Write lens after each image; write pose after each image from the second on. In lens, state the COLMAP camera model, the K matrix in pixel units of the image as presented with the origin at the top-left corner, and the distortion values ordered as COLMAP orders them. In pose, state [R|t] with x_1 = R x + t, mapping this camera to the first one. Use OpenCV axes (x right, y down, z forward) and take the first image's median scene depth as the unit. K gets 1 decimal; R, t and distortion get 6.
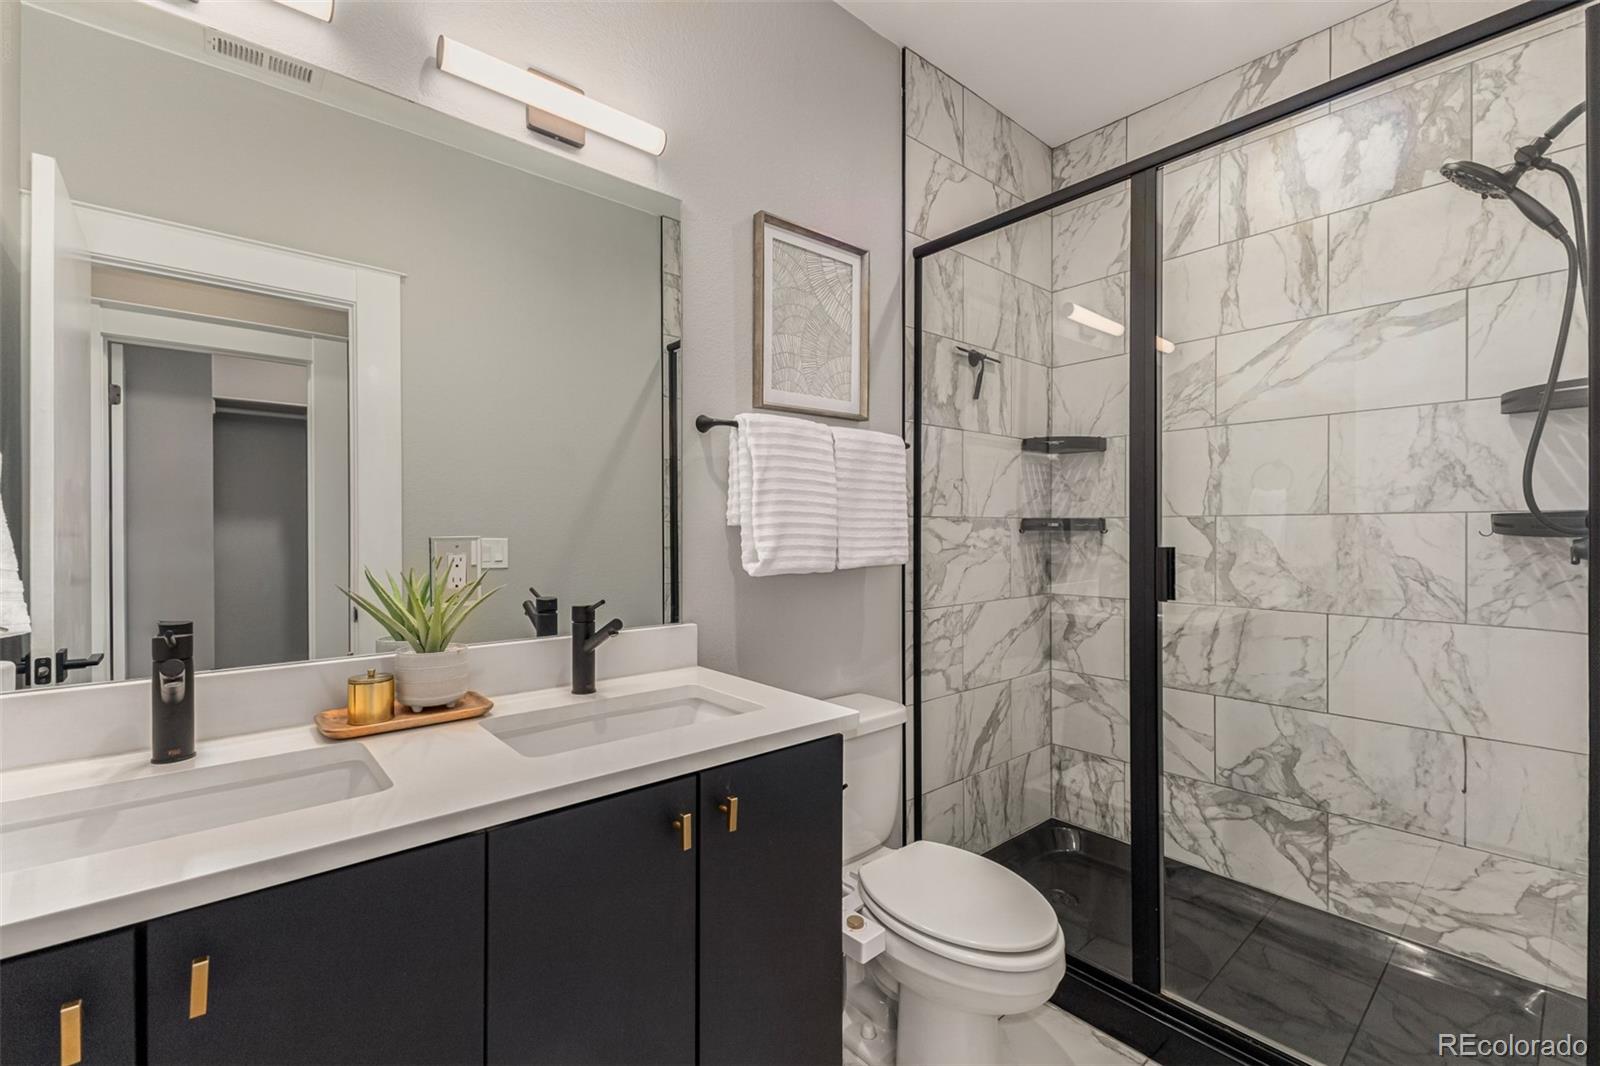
lens RADIAL K [[686.5, 0, 805.3], [0, 686.5, 532.1], [0, 0, 1]] dist [0.006971, -0.002019]
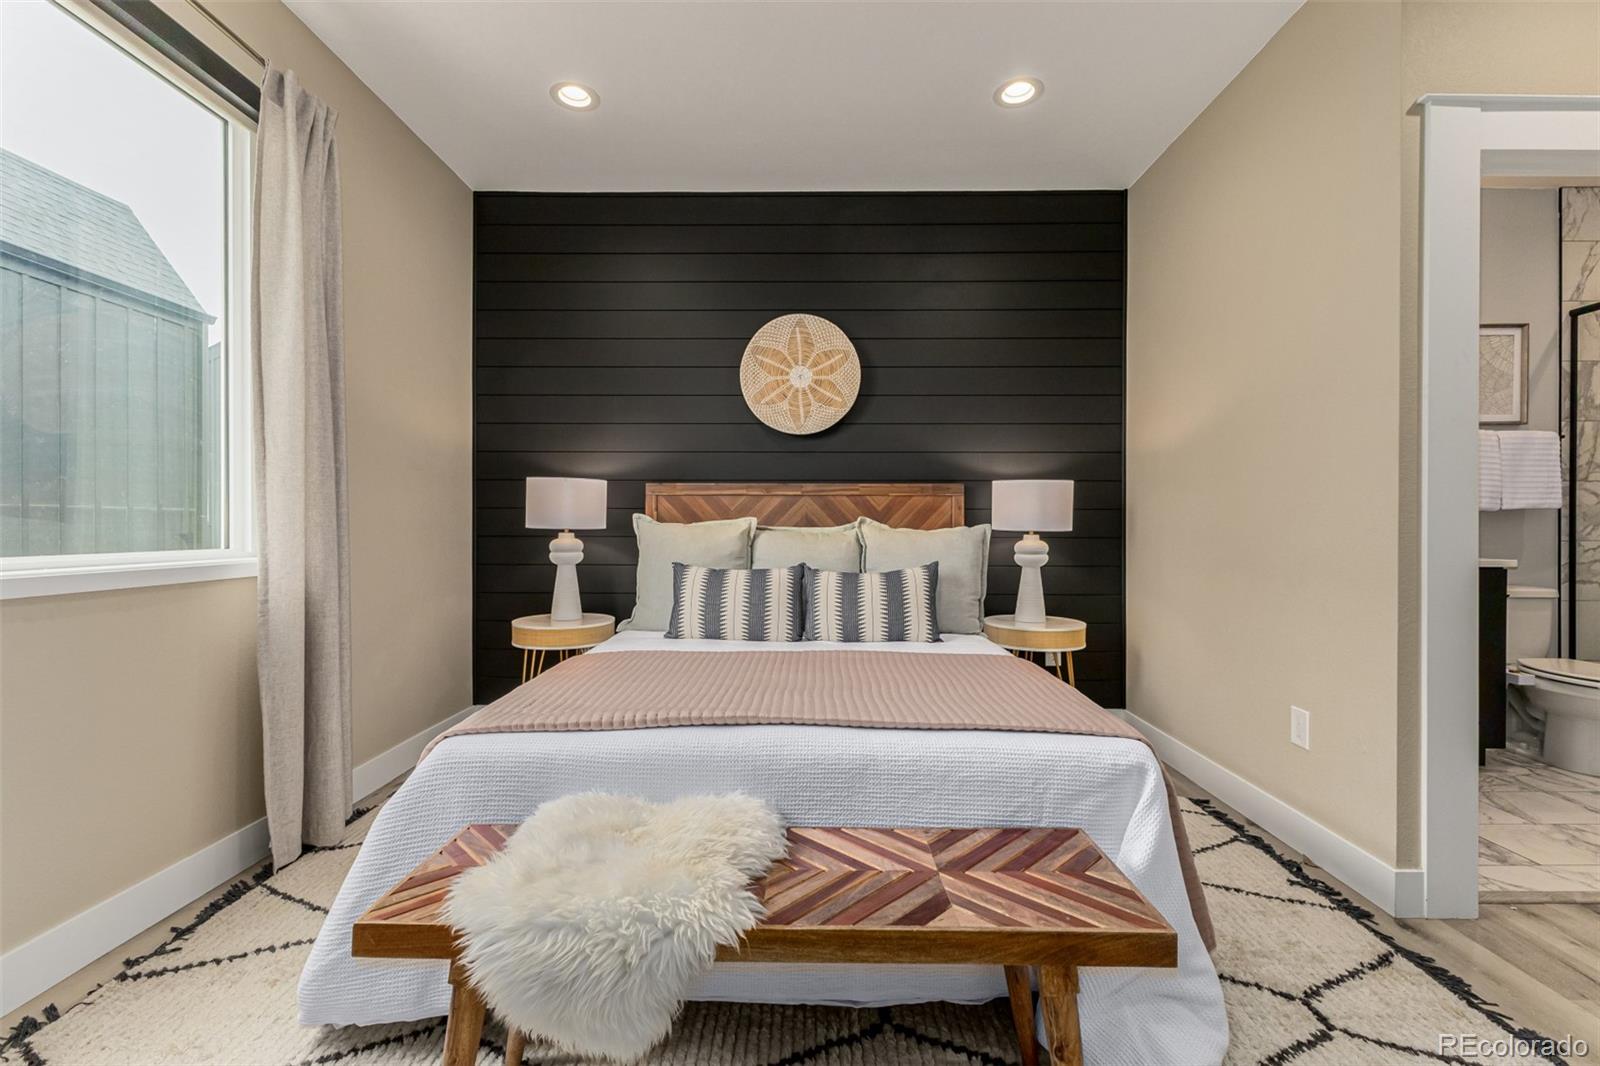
lens RADIAL K [[686.5, 0, 799.2], [0, 686.5, 528.2], [0, 0, 1]] dist [0.006971, -0.002019]
pose [[0.751180, 0.002591, -0.660092, -0.132214], [-0.004306, 0.999990, -0.000975, 0.102018], [0.660083, 0.003575, 0.751184, -1.450896]]
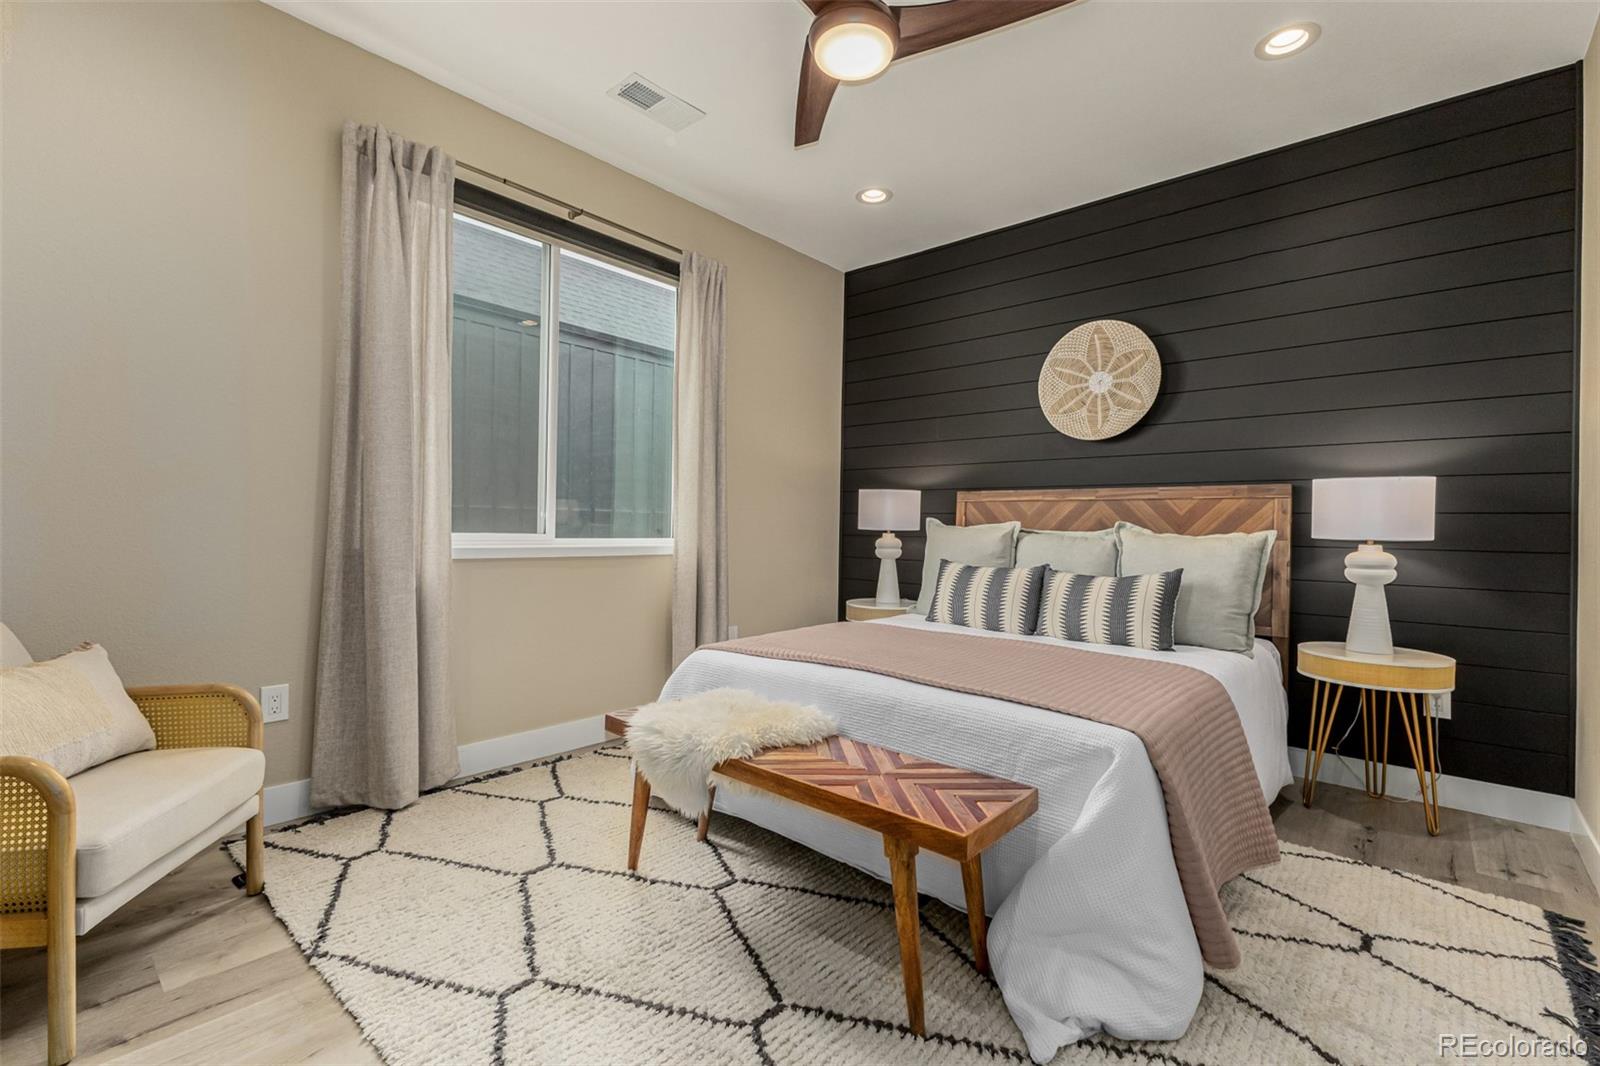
lens RADIAL K [[686.5, 0, 788.9], [0, 686.5, 527.6], [0, 0, 1]] dist [0.006971, -0.002019]
pose [[0.137033, 0.003965, -0.990558, 0.348378], [-0.019022, 0.999818, 0.001371, 0.100177], [0.990384, 0.018654, 0.137084, -1.169093]]
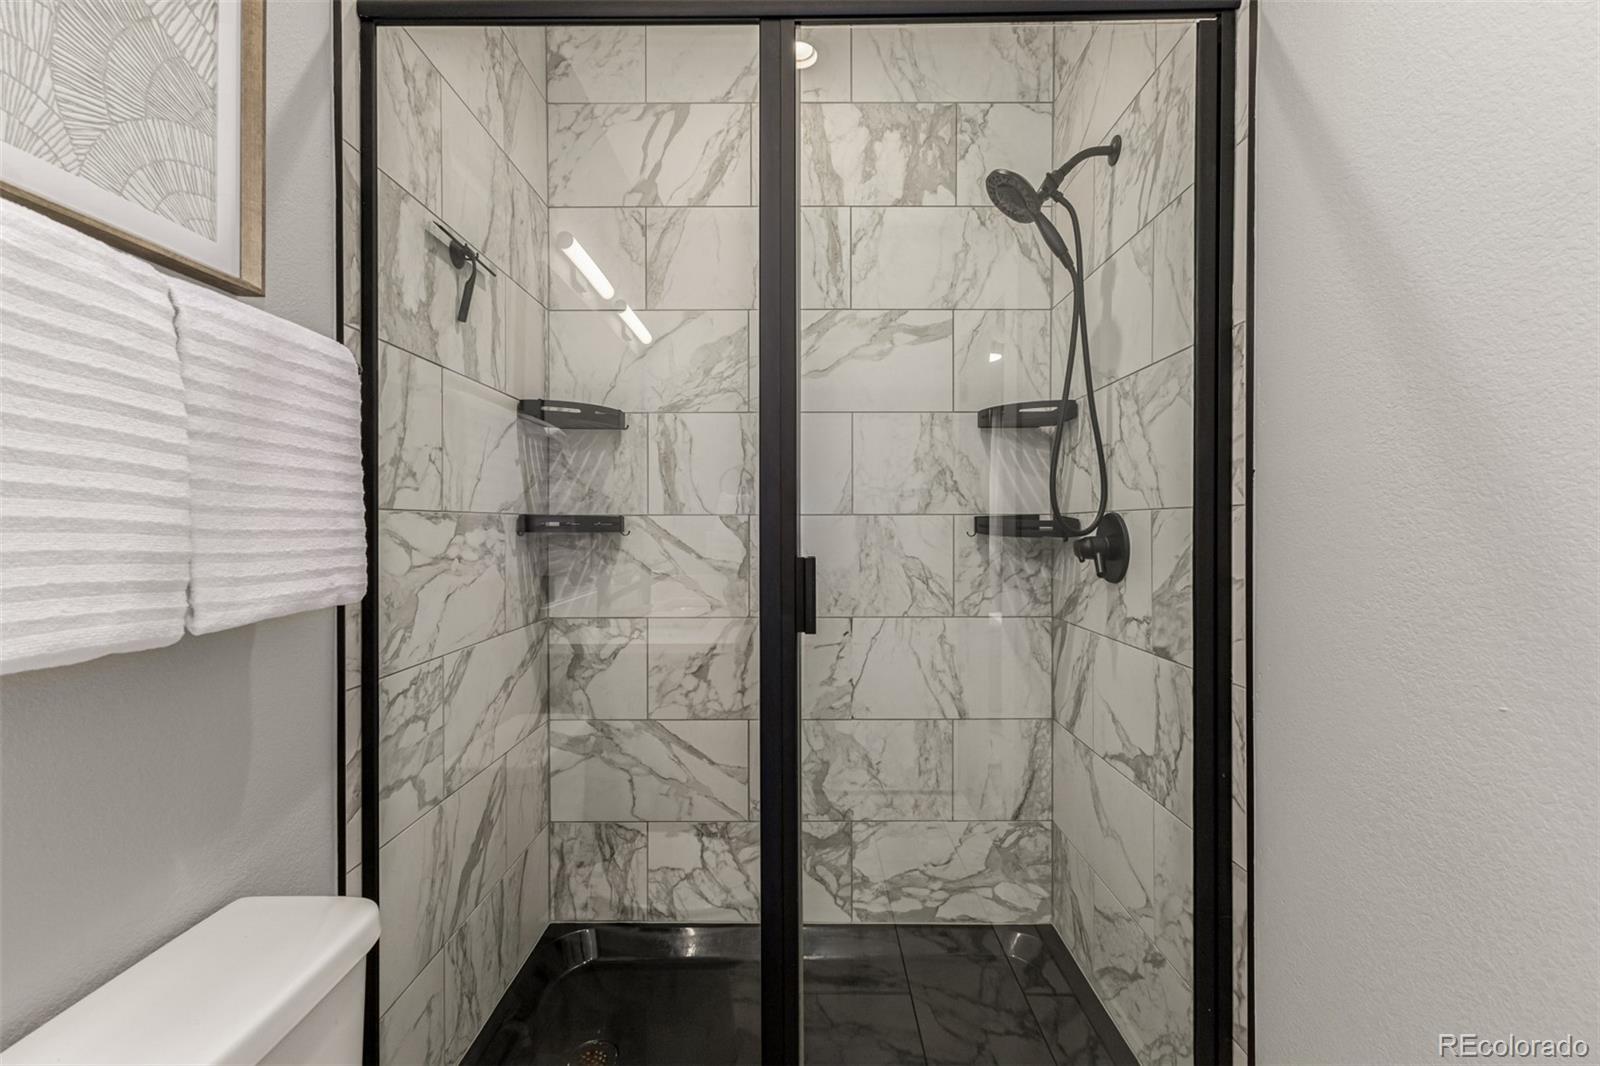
lens RADIAL K [[686.5, 0, 799.8], [0, 686.5, 530.5], [0, 0, 1]] dist [0.006971, -0.002019]
pose [[0.667169, -0.003335, 0.744899, -0.013047], [0.002627, 0.999994, 0.002125, -0.006109], [-0.744902, 0.000539, 0.667174, 0.424176]]
